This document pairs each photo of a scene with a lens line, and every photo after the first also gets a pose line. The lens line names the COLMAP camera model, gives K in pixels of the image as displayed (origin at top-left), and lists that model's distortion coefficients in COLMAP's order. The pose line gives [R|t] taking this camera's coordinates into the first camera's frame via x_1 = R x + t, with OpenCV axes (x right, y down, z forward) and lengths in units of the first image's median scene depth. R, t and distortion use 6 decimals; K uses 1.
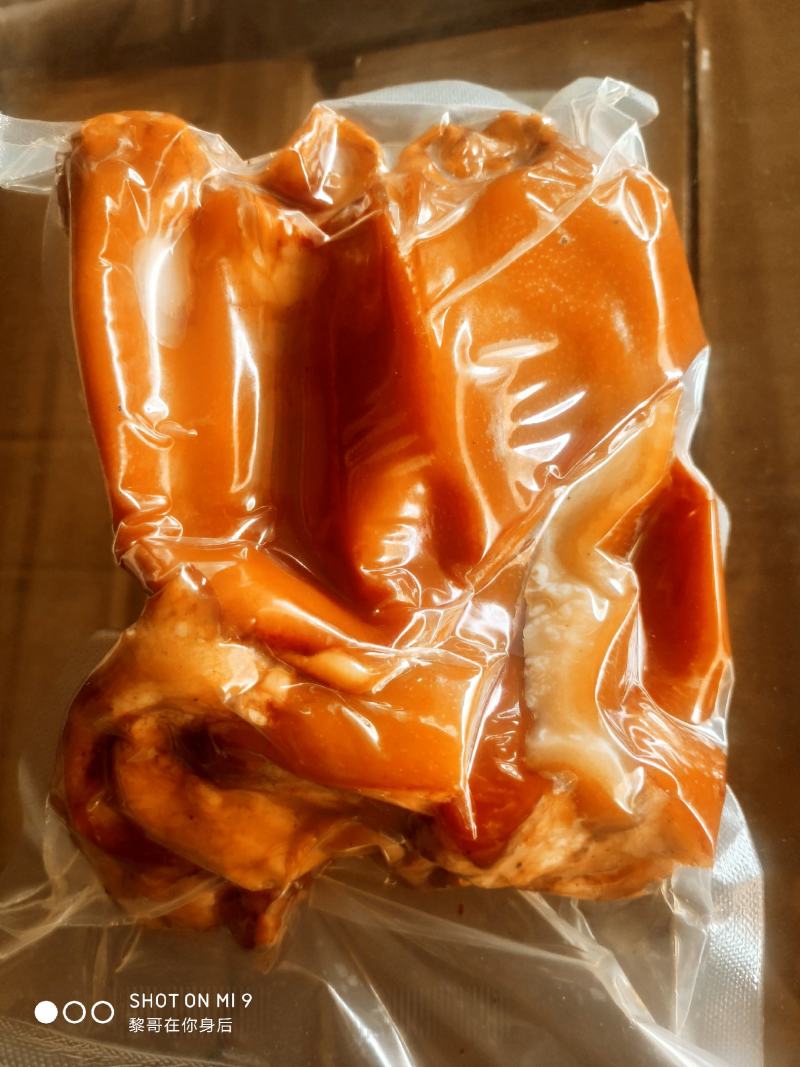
lens RADIAL K [[832.8, 0, 401.2], [0, 832.8, 568.8], [0, 0, 1]] dist [-0.002328, -0.011501]
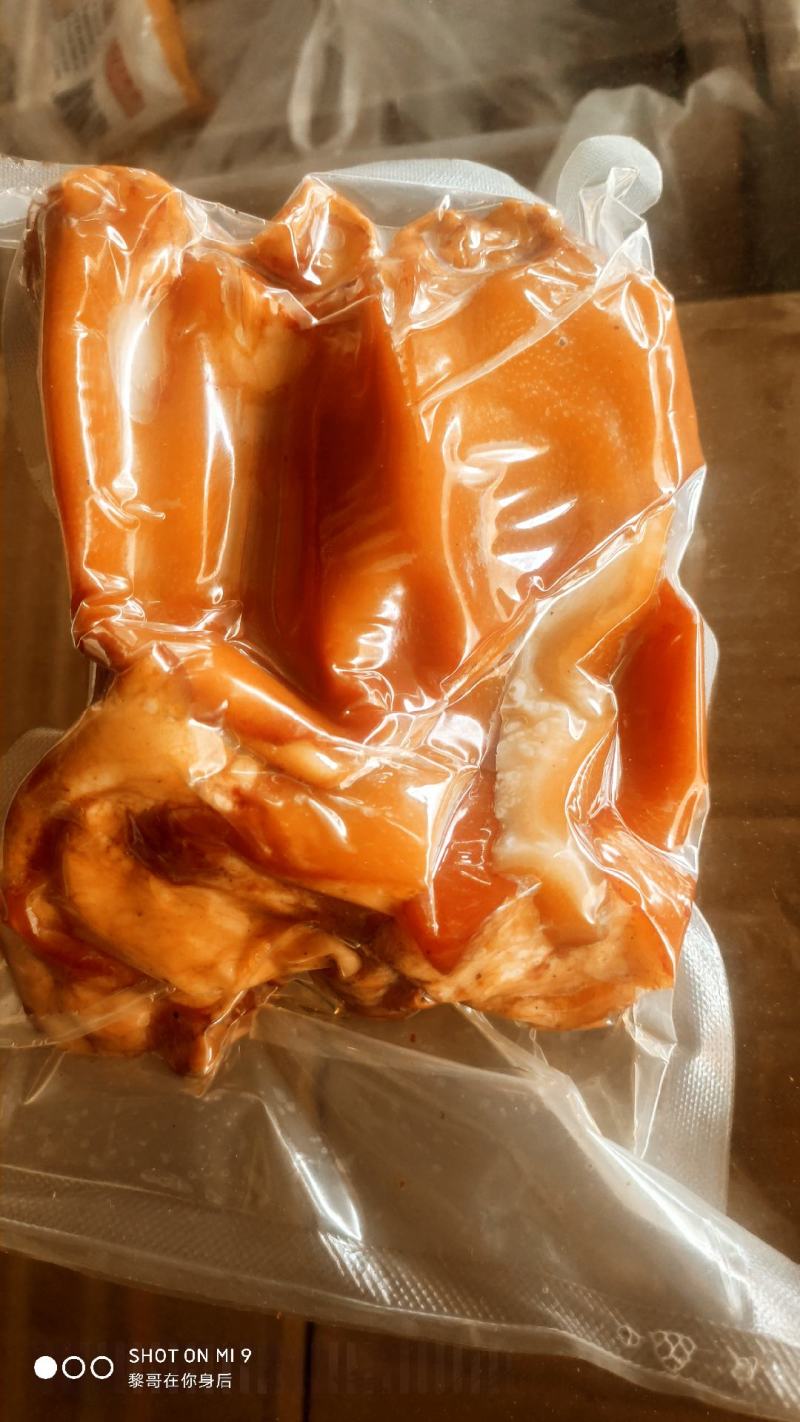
lens RADIAL K [[1091.4, 0, 398.5], [0, 1091.4, 763.6], [0, 0, 1]] dist [0.006792, 0.003874]
pose [[0.996871, 0.058365, 0.053314, -0.032741], [-0.058252, 0.998295, -0.003664, 0.109510], [-0.053437, 0.000547, 0.998571, -0.257833]]
